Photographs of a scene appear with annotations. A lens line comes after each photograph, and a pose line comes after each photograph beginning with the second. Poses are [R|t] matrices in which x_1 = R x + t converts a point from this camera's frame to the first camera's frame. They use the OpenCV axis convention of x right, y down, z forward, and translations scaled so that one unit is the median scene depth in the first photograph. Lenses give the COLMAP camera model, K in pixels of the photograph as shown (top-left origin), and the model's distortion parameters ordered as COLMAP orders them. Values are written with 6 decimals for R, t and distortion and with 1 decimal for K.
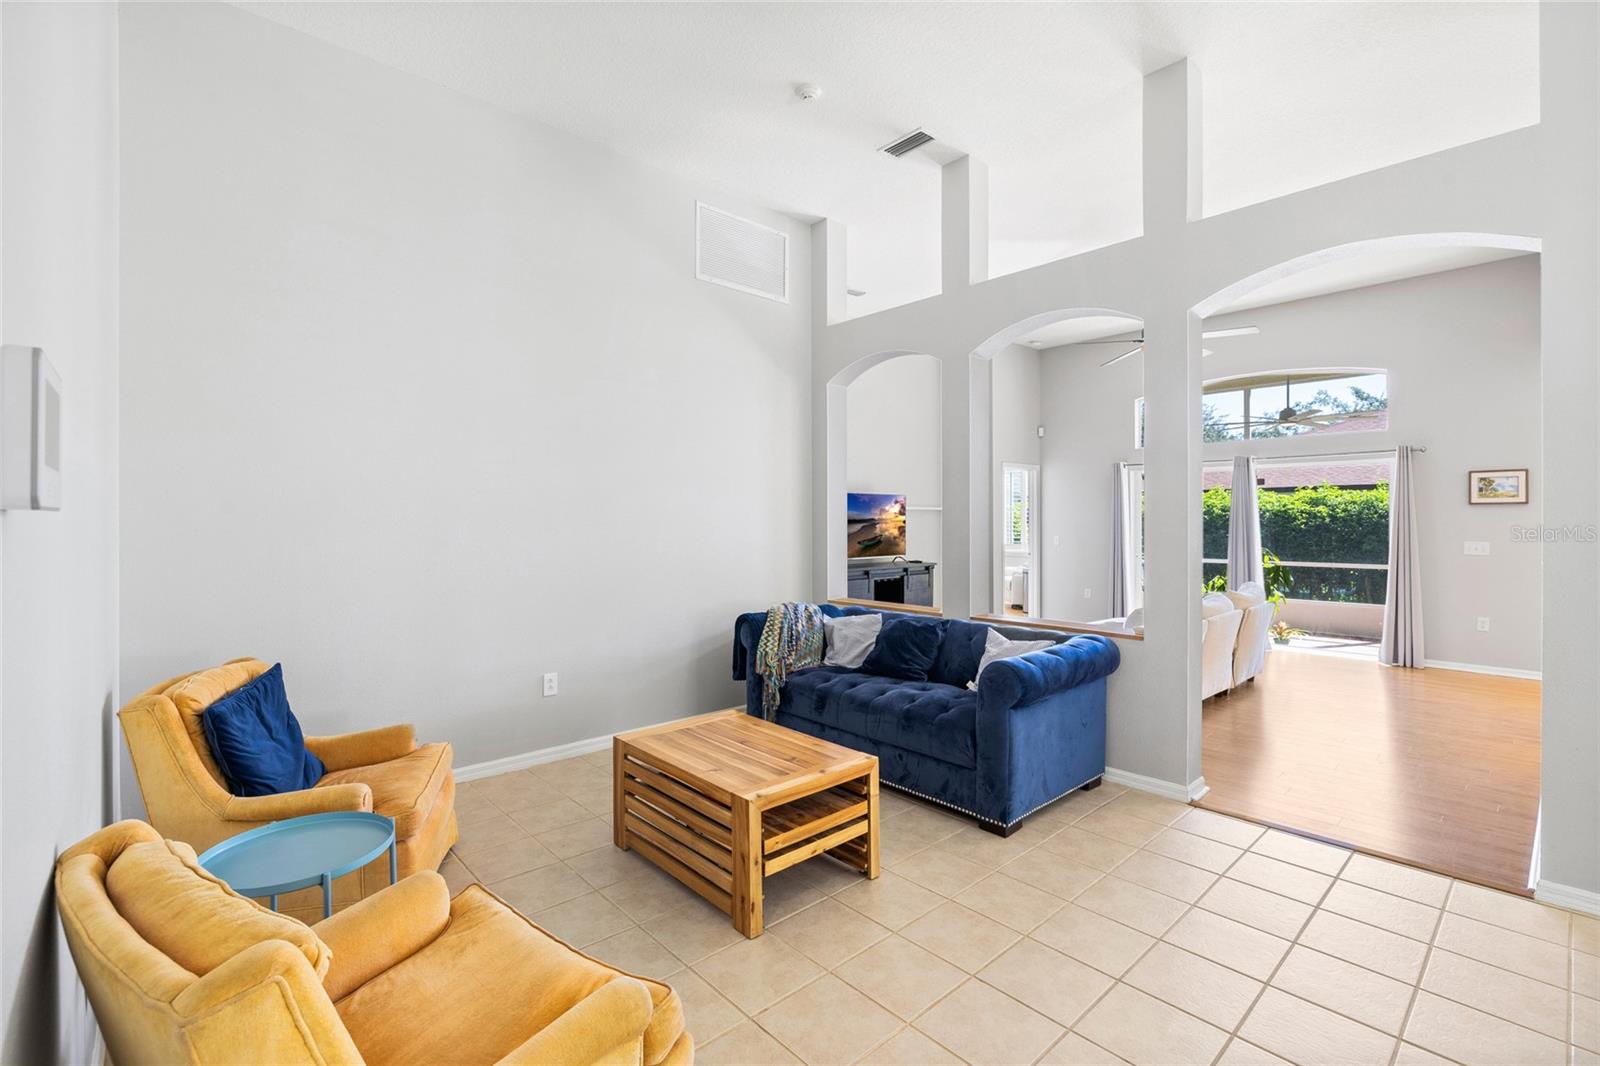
lens RADIAL K [[718.7, 0, 788.3], [0, 718.7, 525.8], [0, 0, 1]] dist [-0.008053, 0.001277]
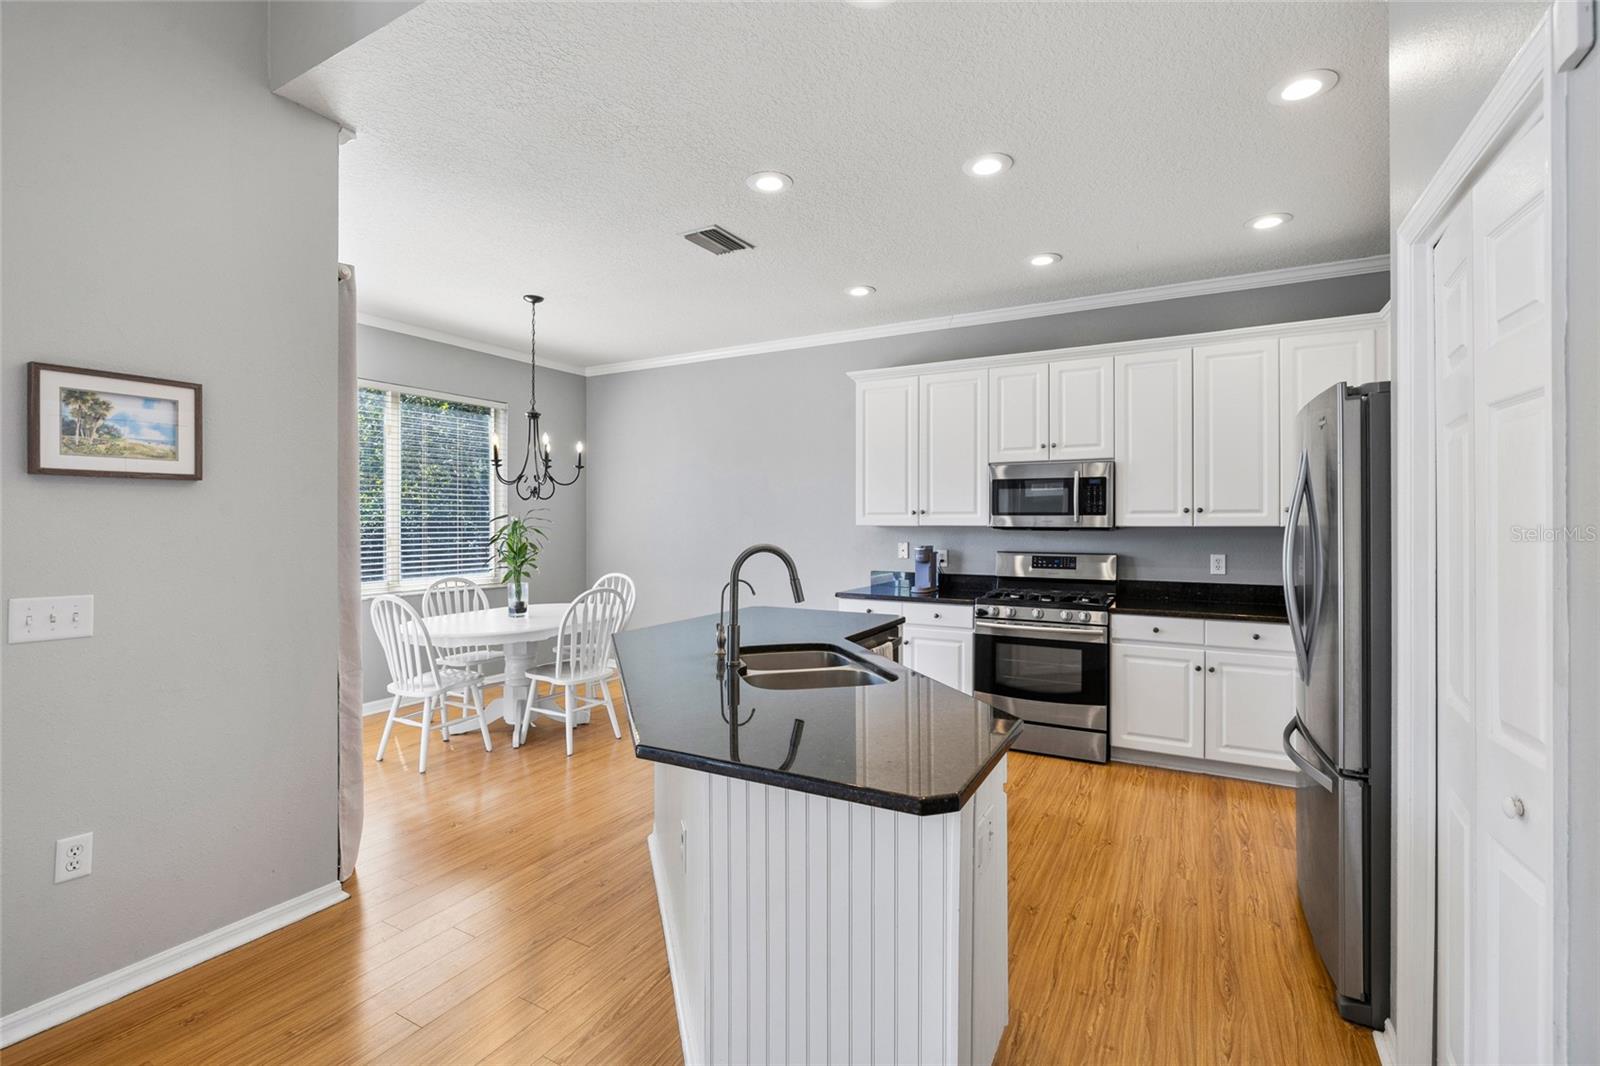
lens RADIAL K [[718.7, 0, 795.8], [0, 718.7, 523.4], [0, 0, 1]] dist [-0.008053, 0.001277]
pose [[-0.315663, -0.000758, 0.948871, 0.476865], [0.004558, 0.999987, 0.002316, -0.007228], [-0.948861, 0.005056, -0.315655, 0.657755]]
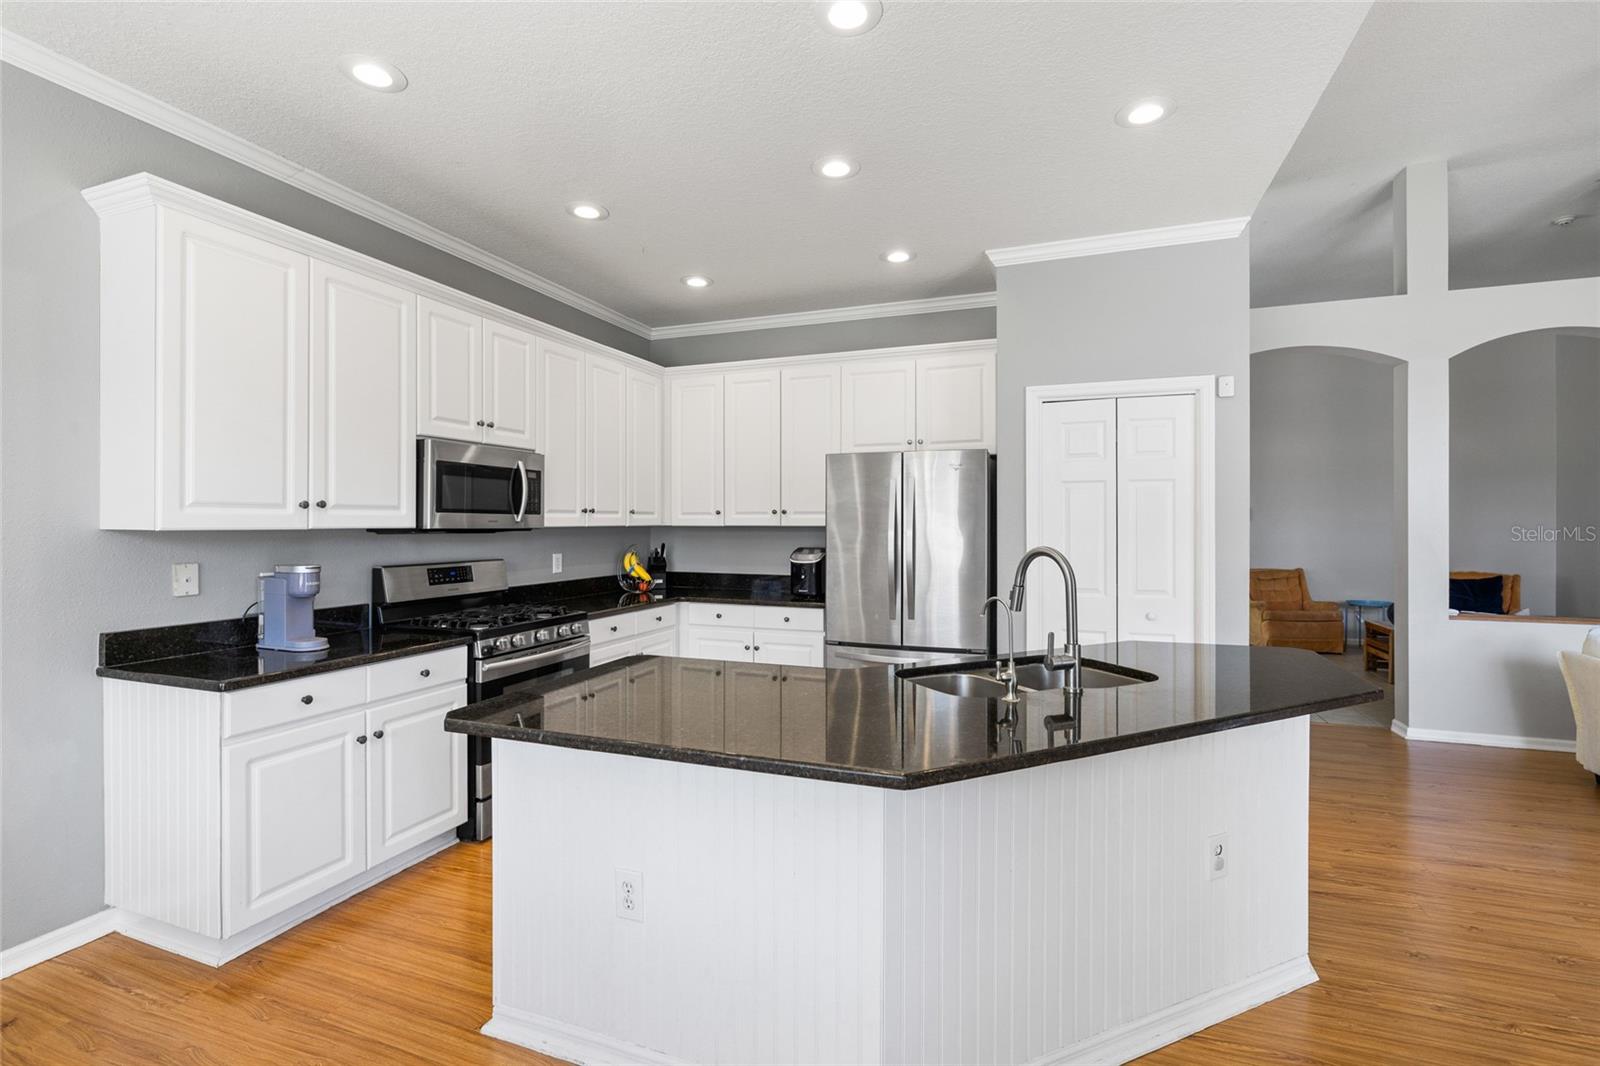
lens RADIAL K [[718.7, 0, 801.2], [0, 718.7, 524.4], [0, 0, 1]] dist [-0.008053, 0.001277]
pose [[-0.890039, 0.003916, -0.455867, 0.981921], [0.000889, 0.999976, 0.006855, -0.007539], [0.455883, 0.005696, -0.890021, 0.770572]]
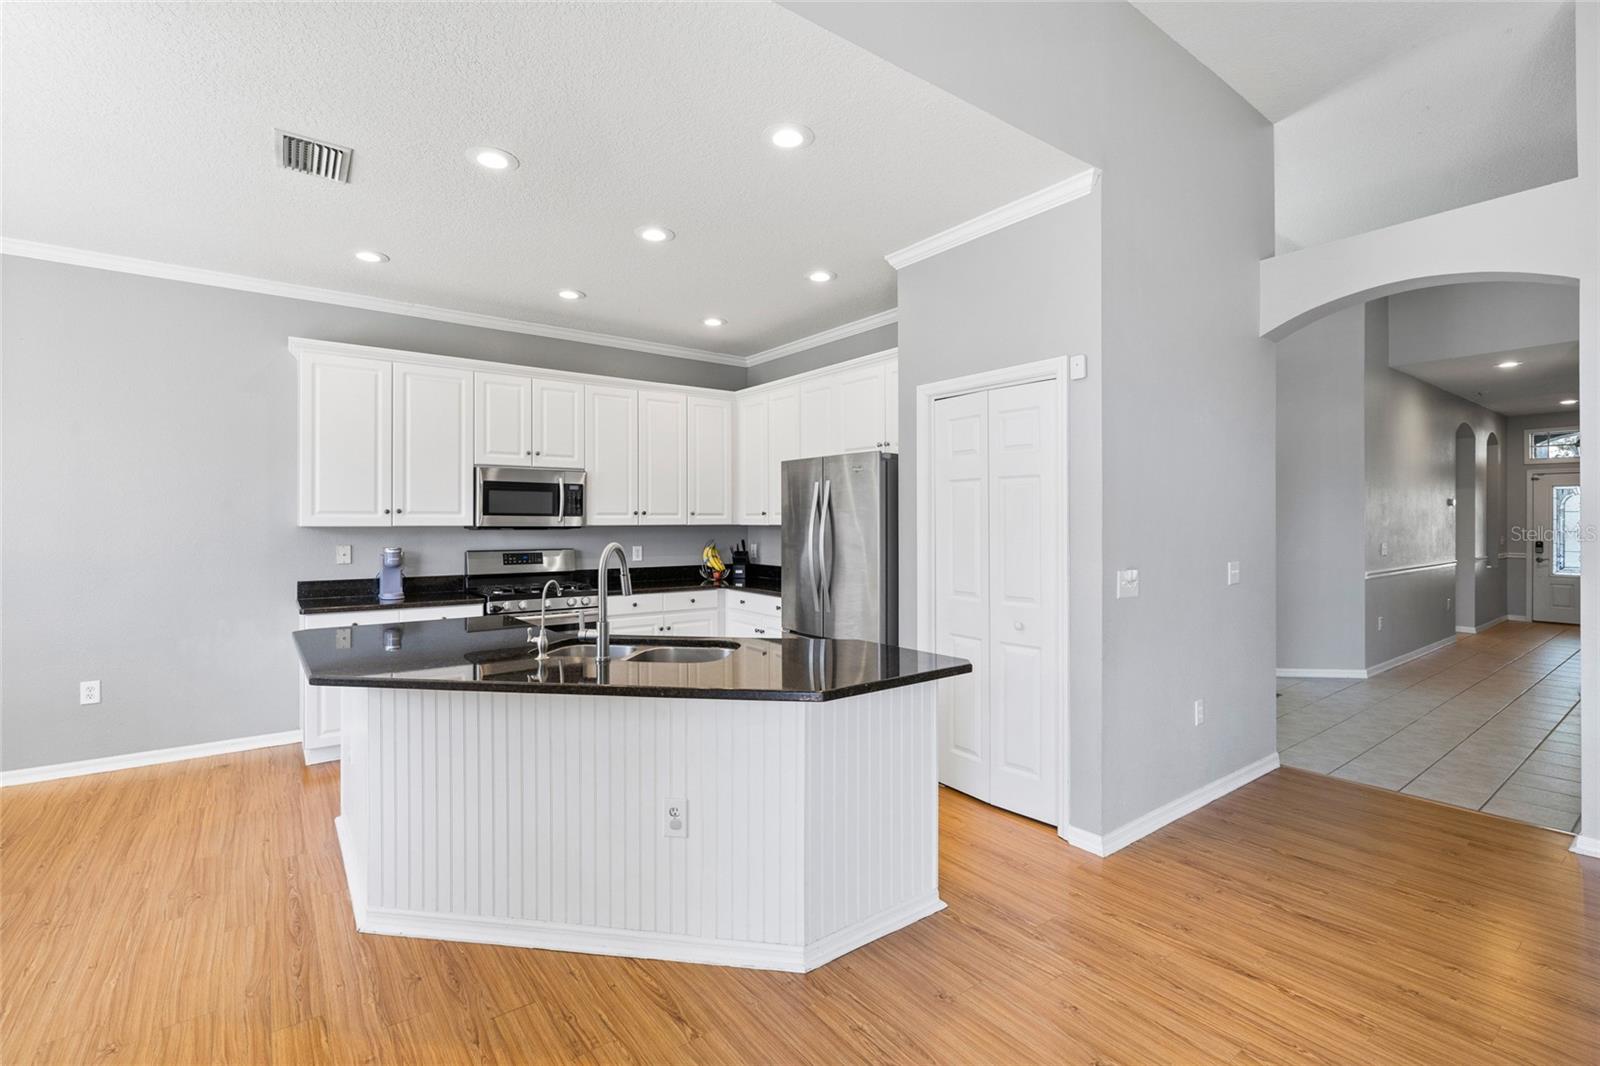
lens RADIAL K [[718.7, 0, 799.5], [0, 718.7, 521.2], [0, 0, 1]] dist [-0.008053, 0.001277]
pose [[-0.995697, 0.002265, 0.092638, 0.661772], [0.002589, 0.999991, 0.003379, -0.008184], [-0.092629, 0.003604, -0.995694, 0.894661]]
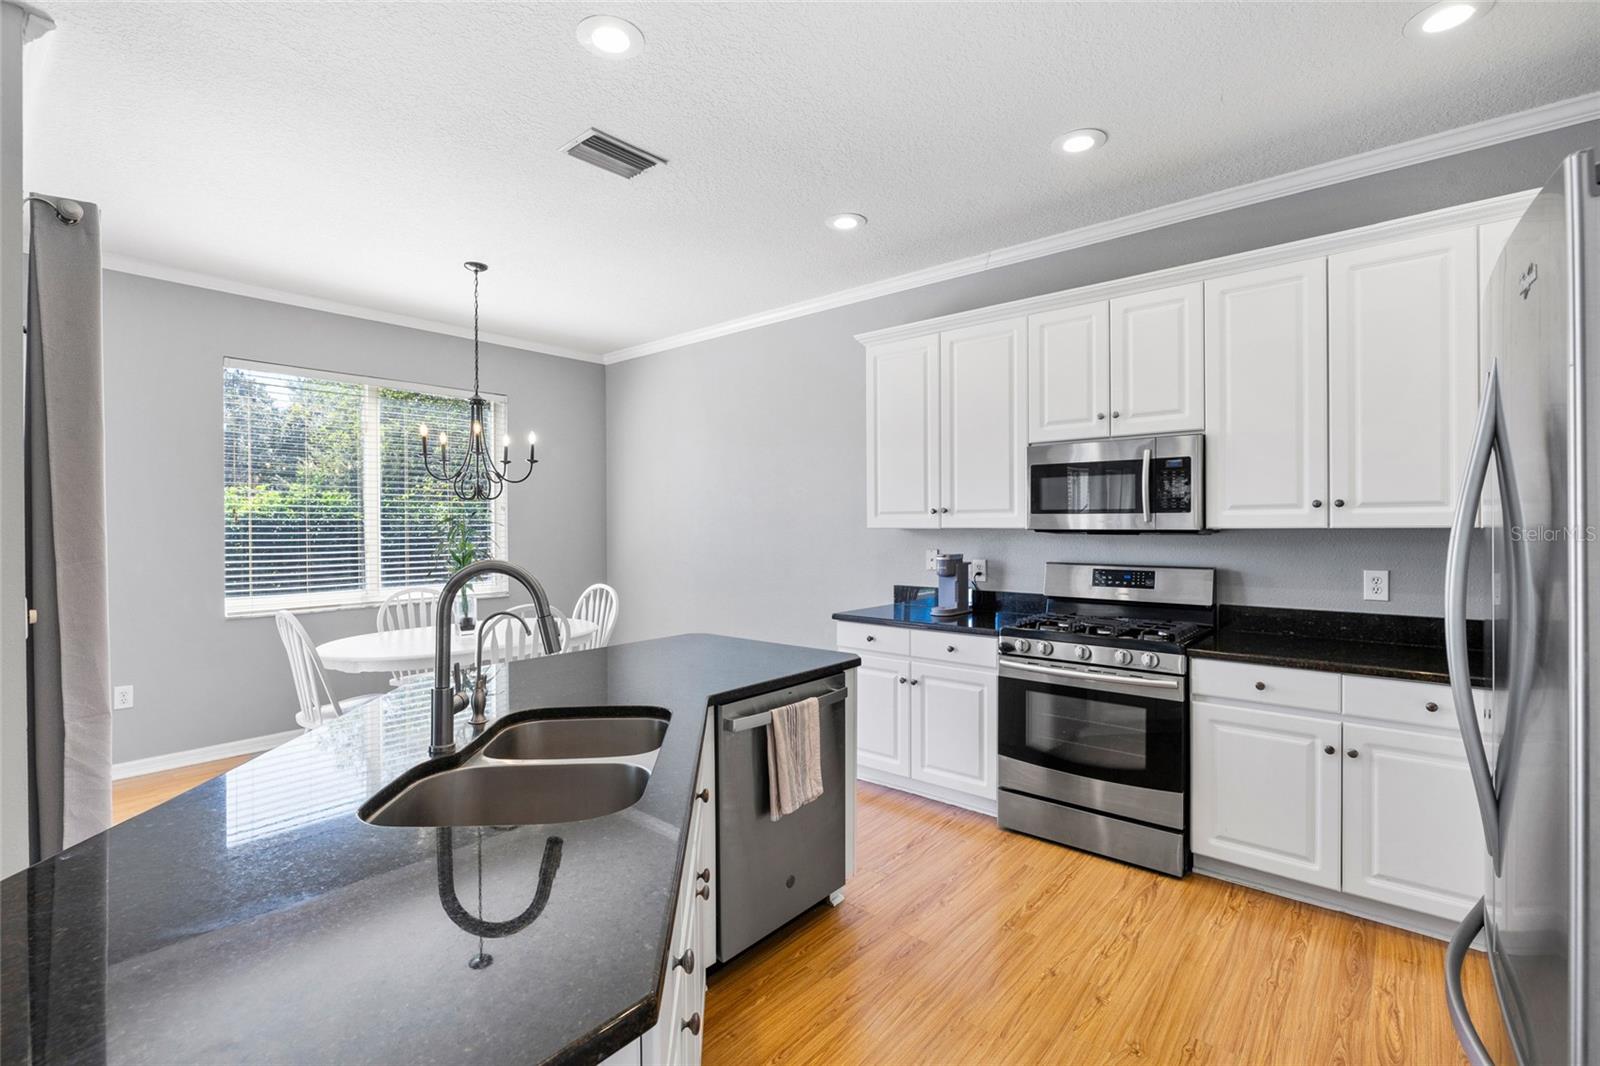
lens RADIAL K [[718.7, 0, 796.9], [0, 718.7, 529.0], [0, 0, 1]] dist [-0.008053, 0.001277]
pose [[-0.123346, -0.004371, 0.992354, 0.572203], [0.009781, 0.999936, 0.005621, -0.006461], [-0.992316, 0.010400, -0.123295, 0.513489]]
